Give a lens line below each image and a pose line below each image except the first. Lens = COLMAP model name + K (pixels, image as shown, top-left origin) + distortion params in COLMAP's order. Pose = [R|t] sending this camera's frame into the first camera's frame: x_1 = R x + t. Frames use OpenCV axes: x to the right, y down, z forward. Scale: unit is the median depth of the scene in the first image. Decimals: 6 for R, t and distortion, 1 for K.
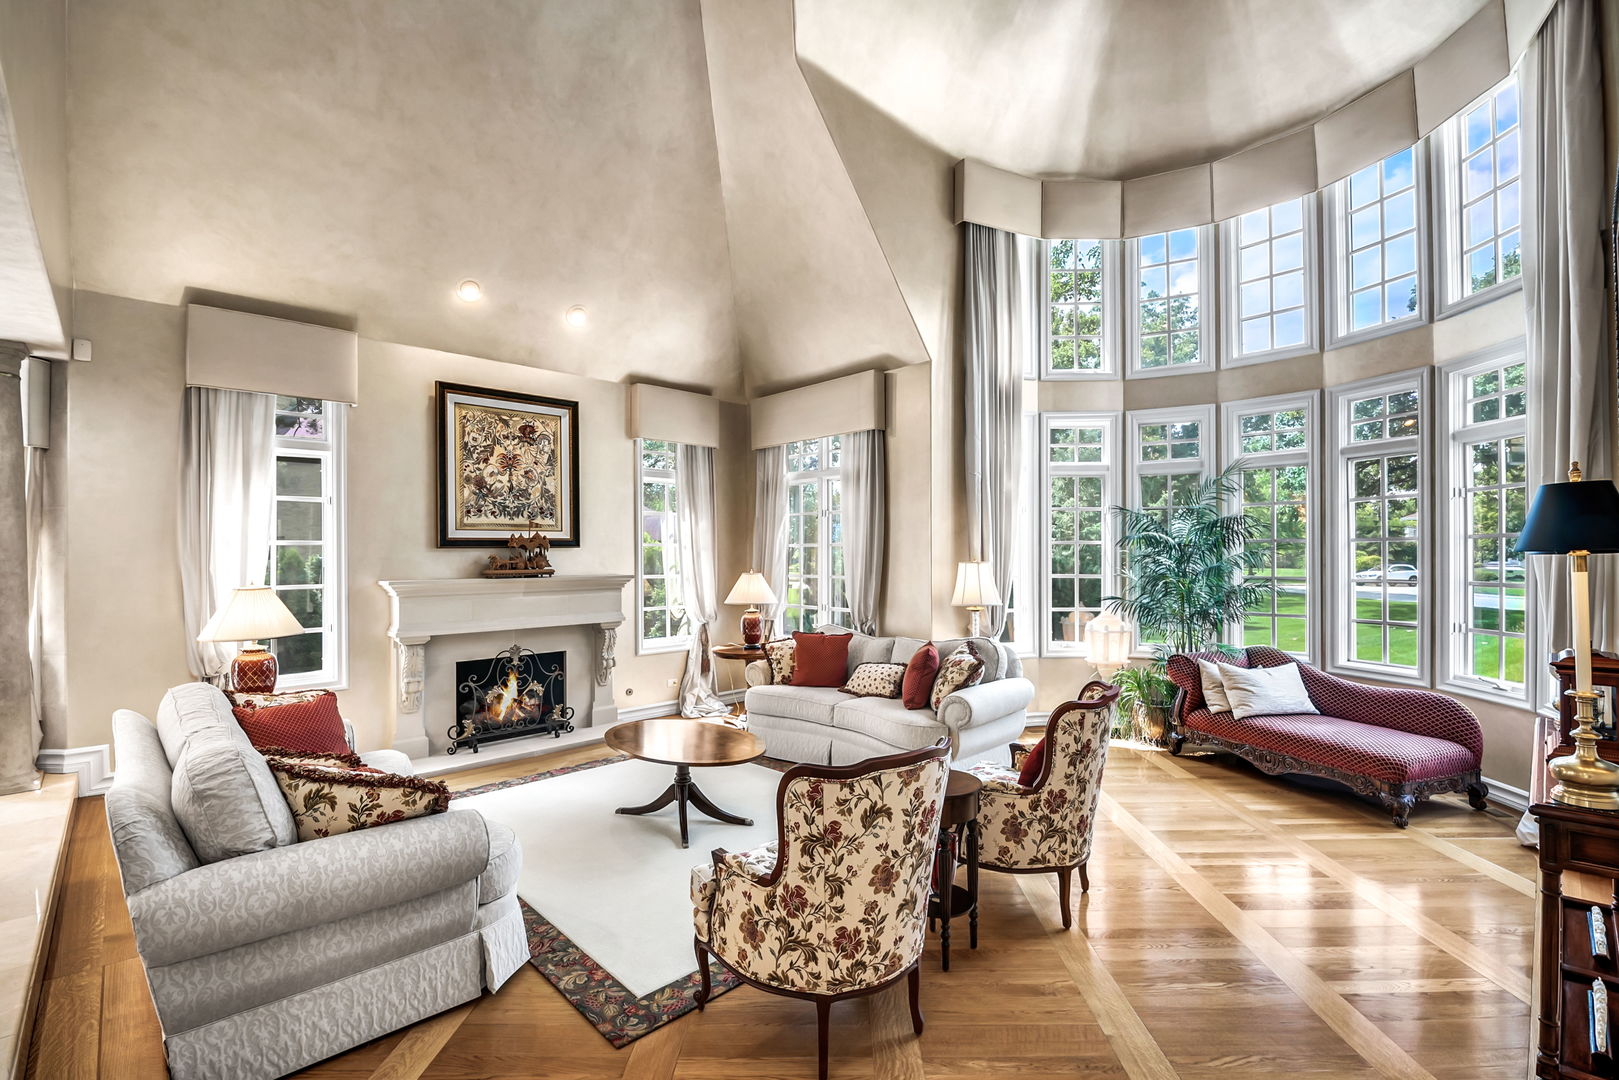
lens RADIAL K [[719.7, 0, 814.2], [0, 719.7, 547.9], [0, 0, 1]] dist [-0.007597, -0.001515]
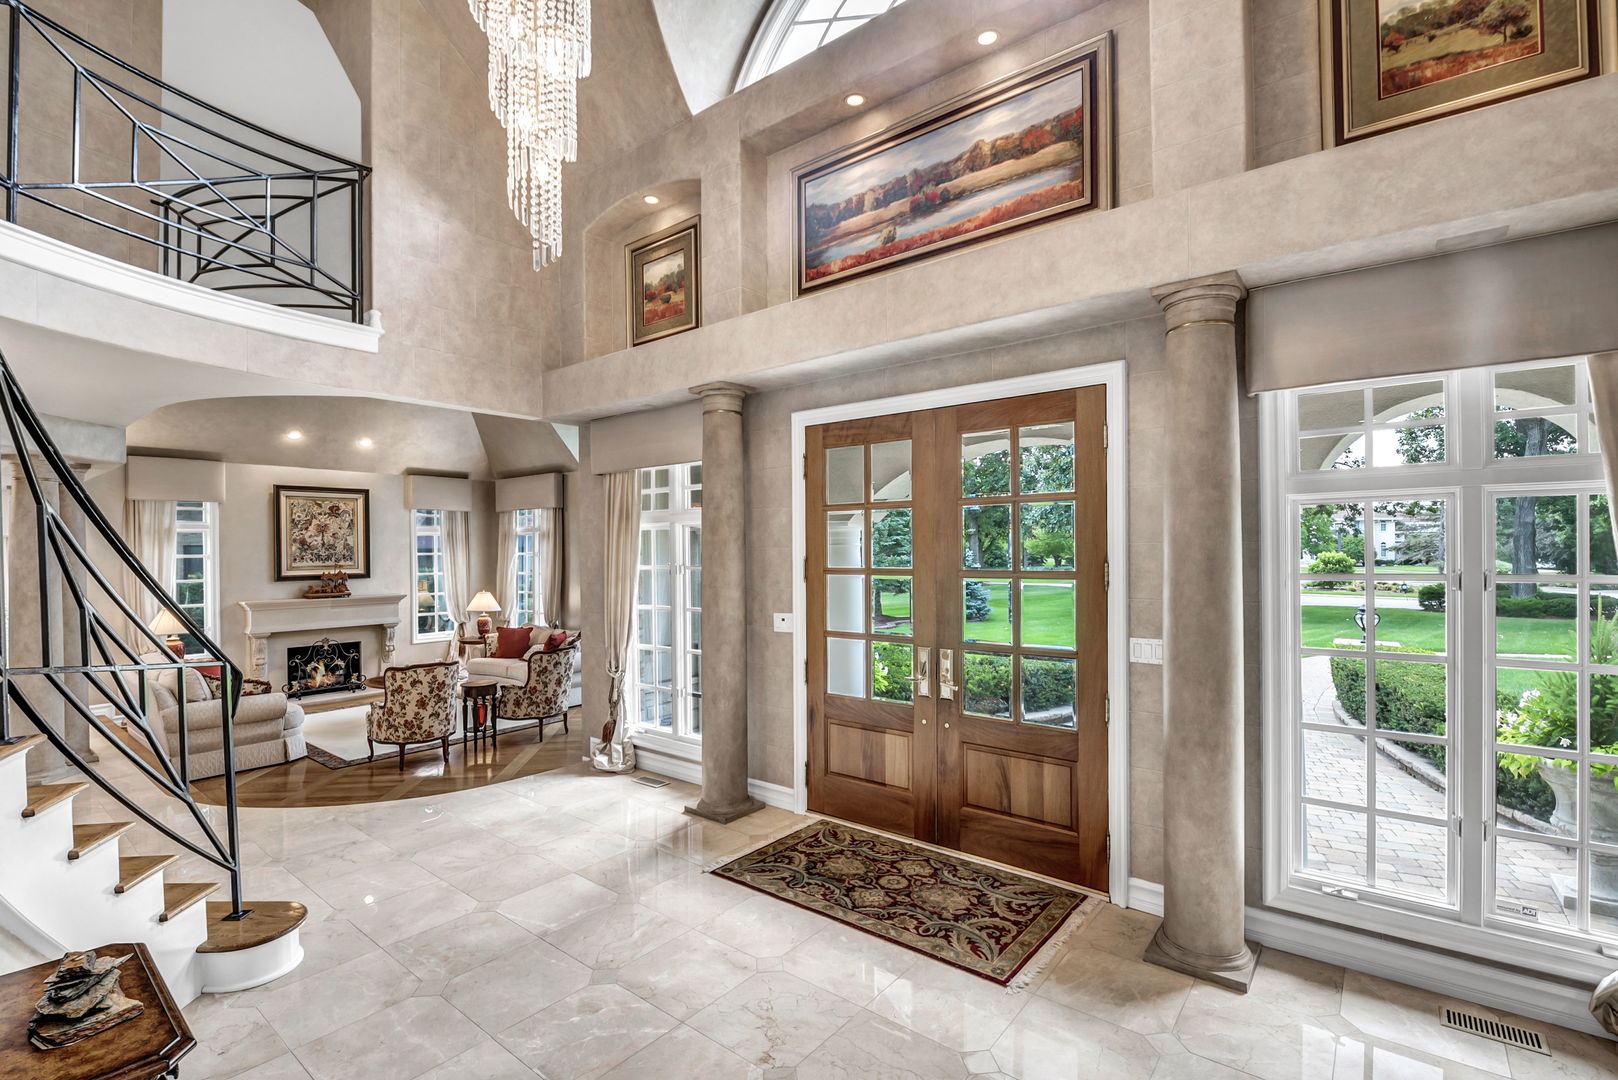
lens RADIAL K [[719.3, 0, 804.5], [0, 719.3, 549.6], [0, 0, 1]] dist [-0.007597, -0.001515]
pose [[0.990954, -0.000806, 0.134202, 0.473710], [0.000241, 0.999991, 0.004229, -0.078843], [-0.134204, -0.004158, 0.990945, -0.819909]]
